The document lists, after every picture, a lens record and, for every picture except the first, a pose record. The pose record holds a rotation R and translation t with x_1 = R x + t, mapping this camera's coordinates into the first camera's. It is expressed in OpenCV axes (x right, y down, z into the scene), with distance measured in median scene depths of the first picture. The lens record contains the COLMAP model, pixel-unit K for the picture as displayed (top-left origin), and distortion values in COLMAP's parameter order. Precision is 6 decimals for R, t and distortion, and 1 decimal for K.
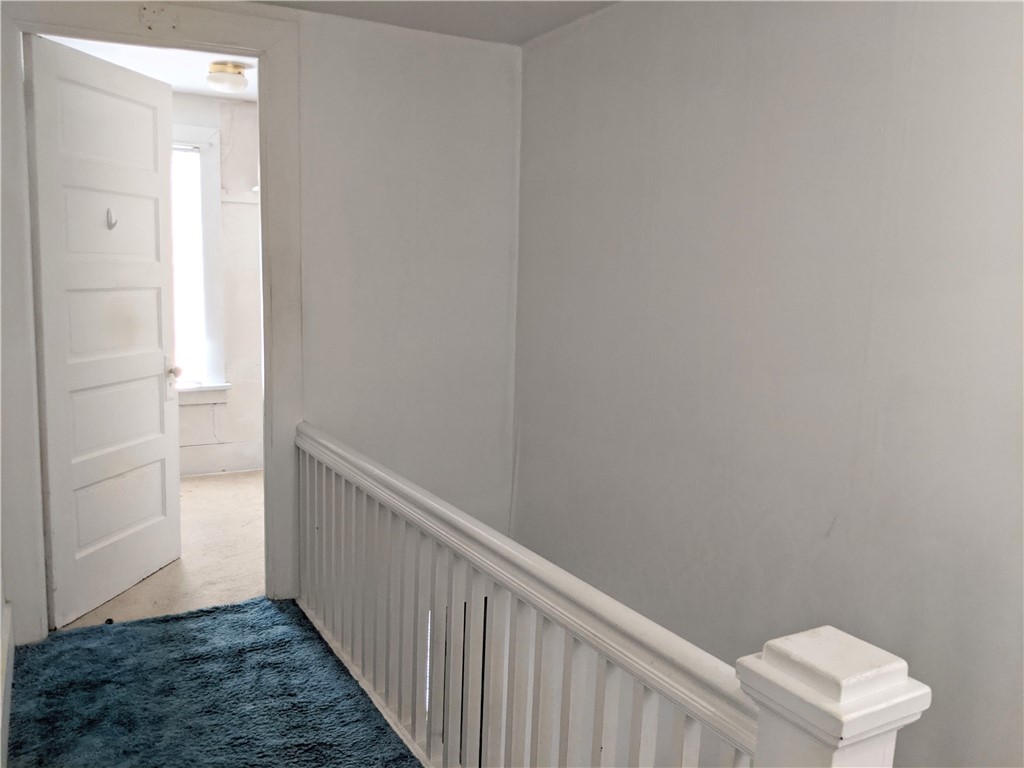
lens RADIAL K [[821.7, 0, 509.3], [0, 821.7, 383.9], [0, 0, 1]] dist [0.056128, -0.101770]
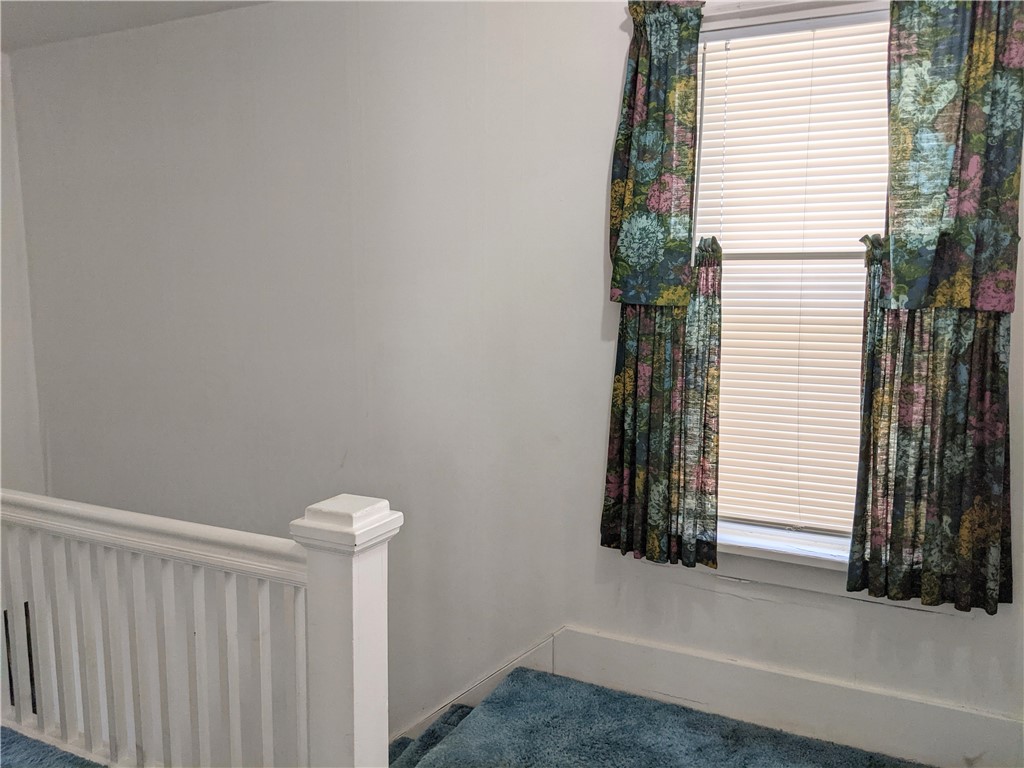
lens RADIAL K [[821.7, 0, 513.2], [0, 821.7, 388.8], [0, 0, 1]] dist [0.056128, -0.101770]
pose [[0.831478, -0.104546, 0.545632, -0.209071], [0.097504, 0.994351, 0.041939, 0.060290], [-0.546934, 0.018330, 0.836975, -0.569077]]
